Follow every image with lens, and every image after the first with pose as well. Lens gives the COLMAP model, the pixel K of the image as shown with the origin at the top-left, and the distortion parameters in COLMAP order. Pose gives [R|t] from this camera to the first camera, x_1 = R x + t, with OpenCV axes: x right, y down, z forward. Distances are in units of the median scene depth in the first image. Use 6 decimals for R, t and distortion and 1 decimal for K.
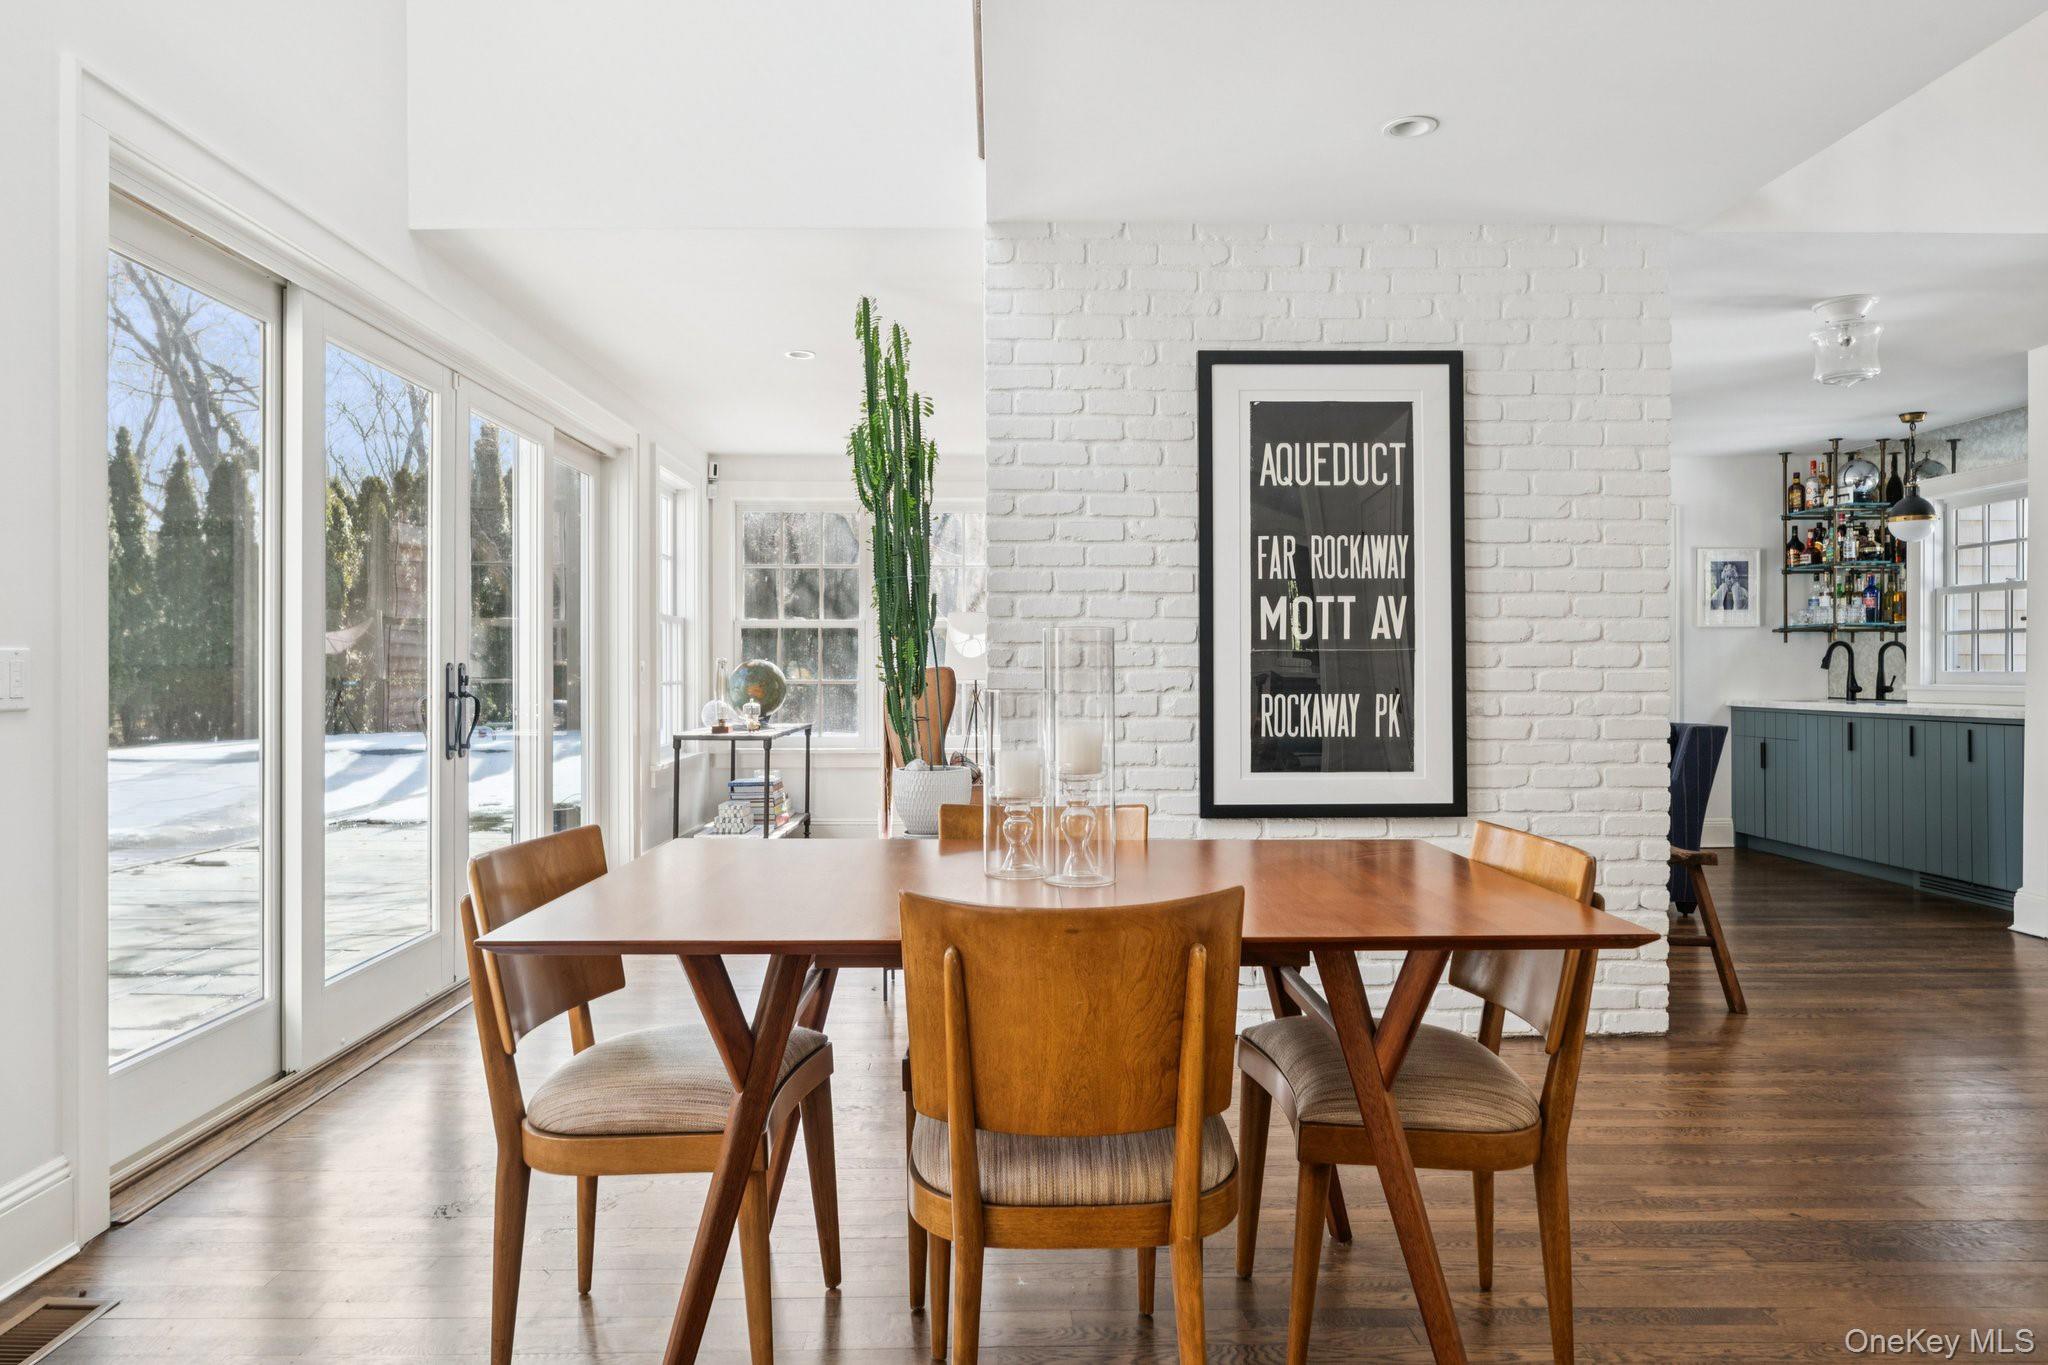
lens RADIAL K [[1265.6, 0, 1023.5], [0, 1265.6, 668.4], [0, 0, 1]] dist [-0.001567, -0.000788]
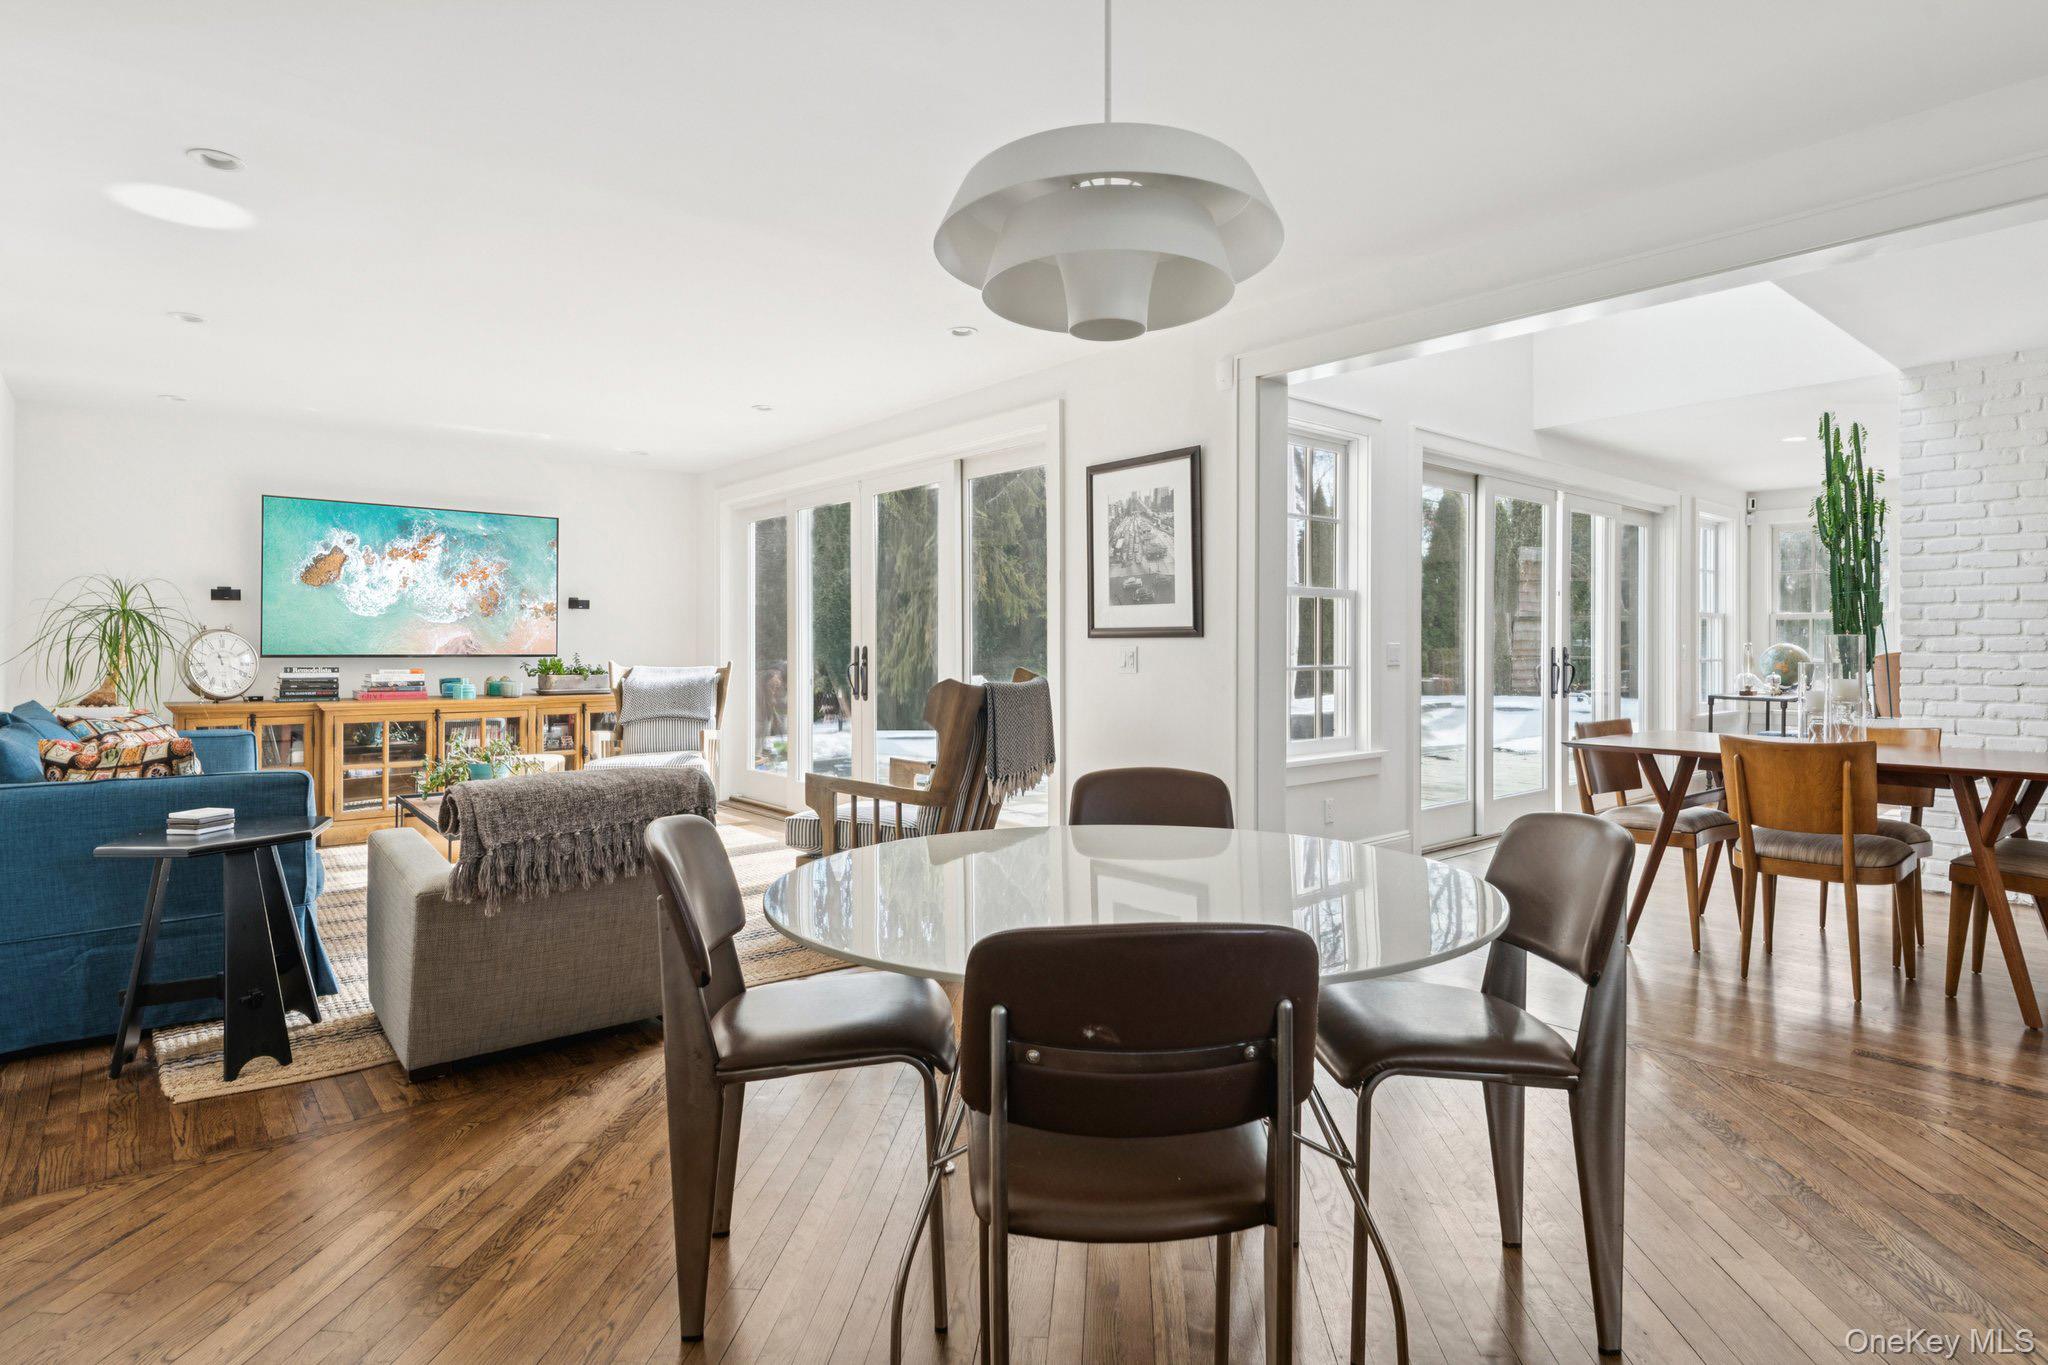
lens RADIAL K [[1087.5, 0, 1017.9], [0, 1087.5, 644.3], [0, 0, 1]] dist [0.001834, 0.000480]
pose [[0.634265, 0.000557, -0.773116, 0.322466], [-0.002279, 0.999997, -0.001150, -0.005832], [0.773113, 0.002491, 0.634264, -0.709004]]
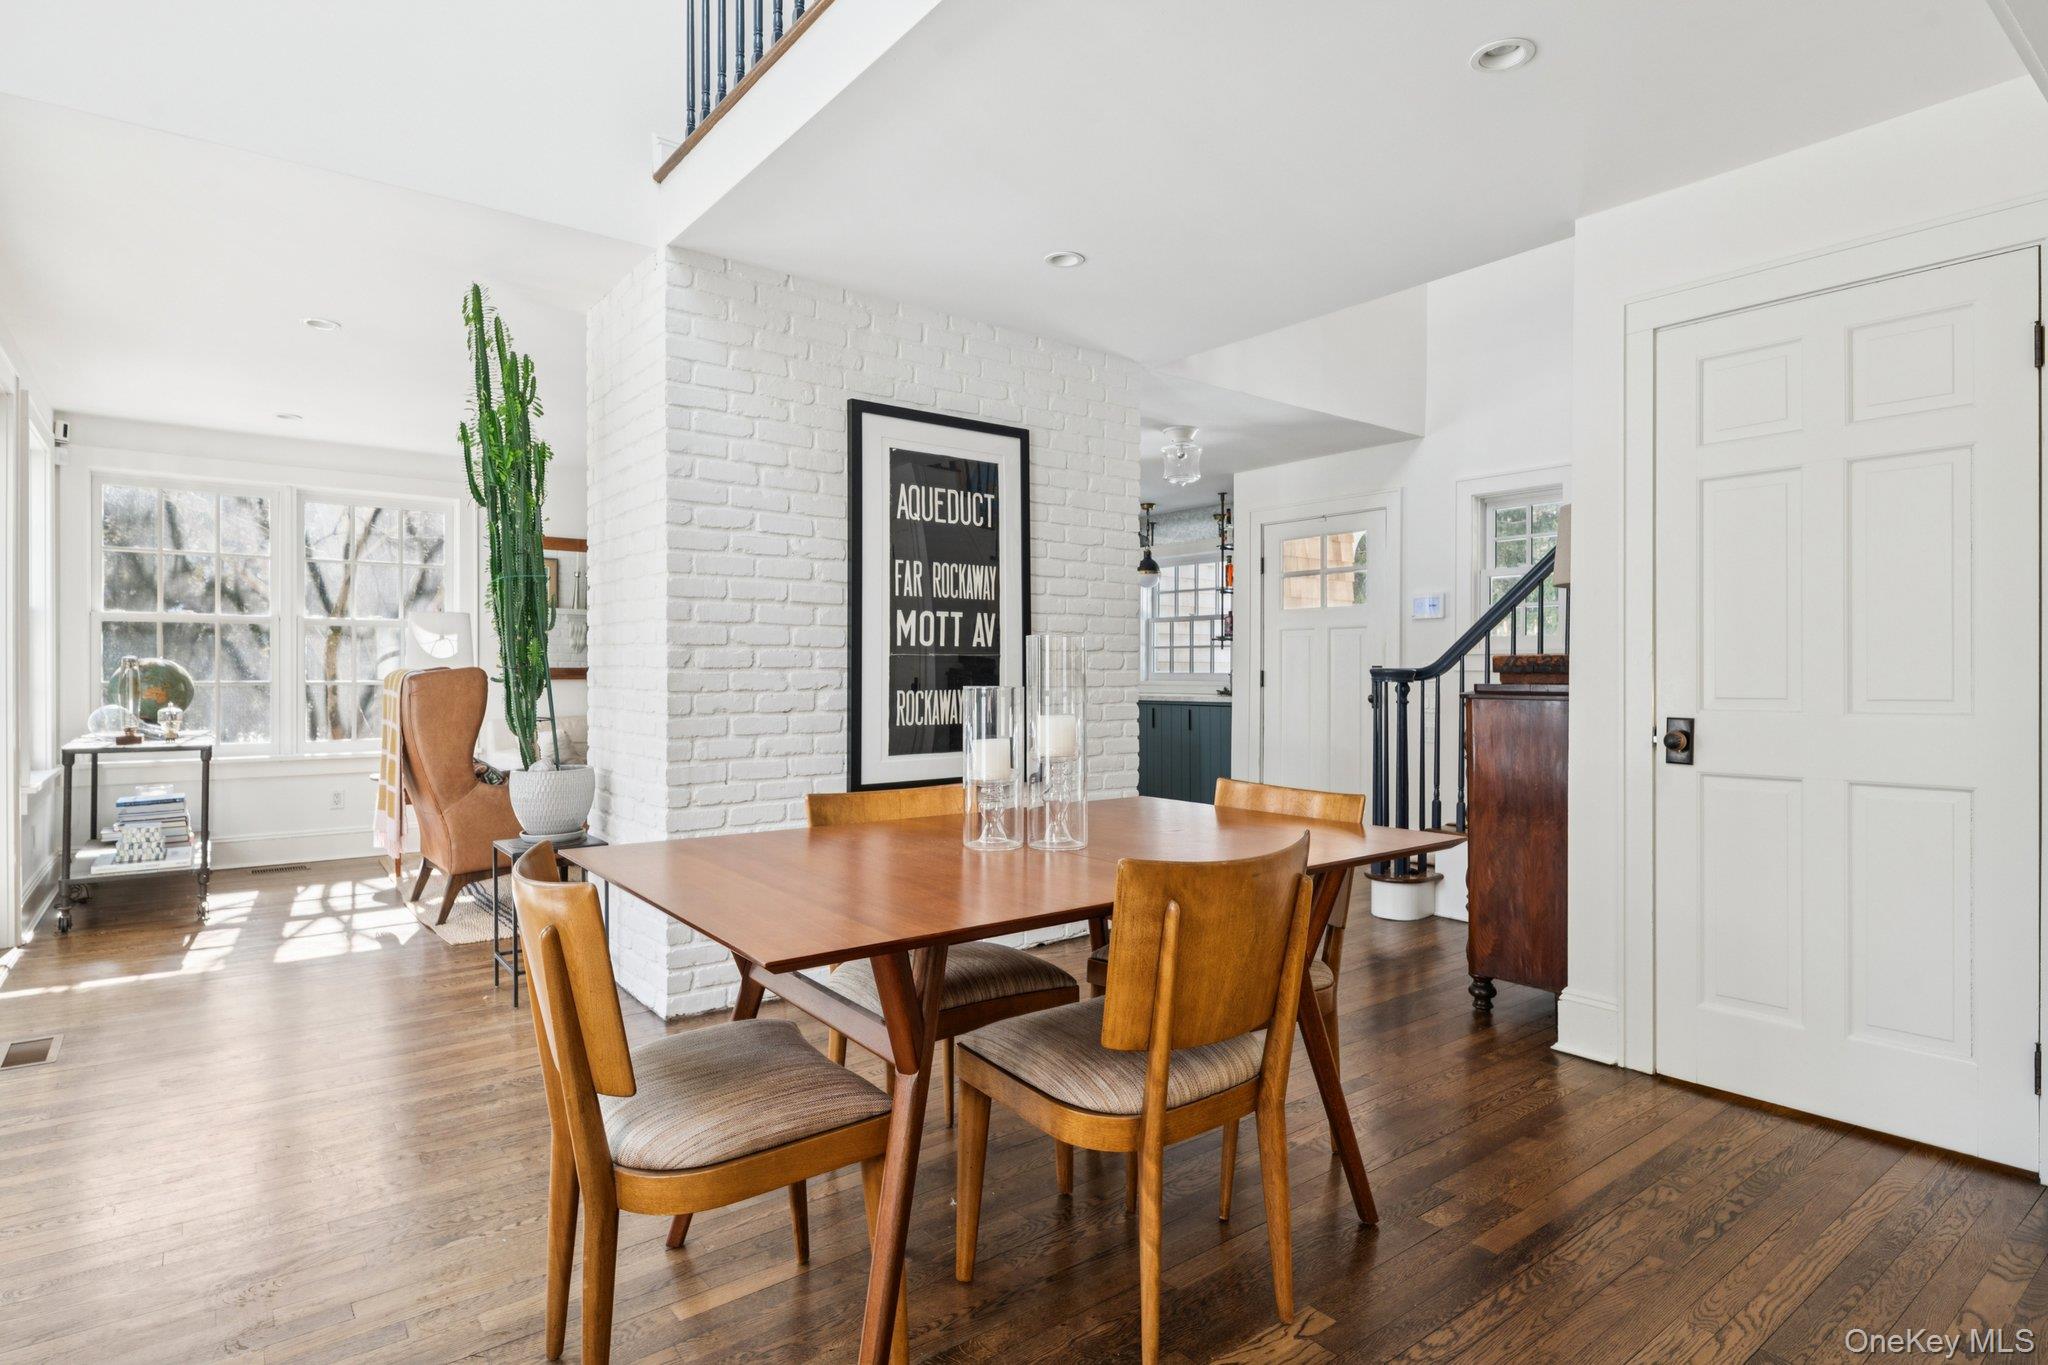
lens RADIAL K [[1058.7, 0, 1026.6], [0, 1058.7, 672.4], [0, 0, 1]] dist [0.004595, 0.000634]
pose [[0.800251, 0.000920, 0.599664, -0.317149], [-0.002189, 0.999997, 0.001387, 0.001108], [-0.599661, -0.002422, 0.800251, 0.114818]]
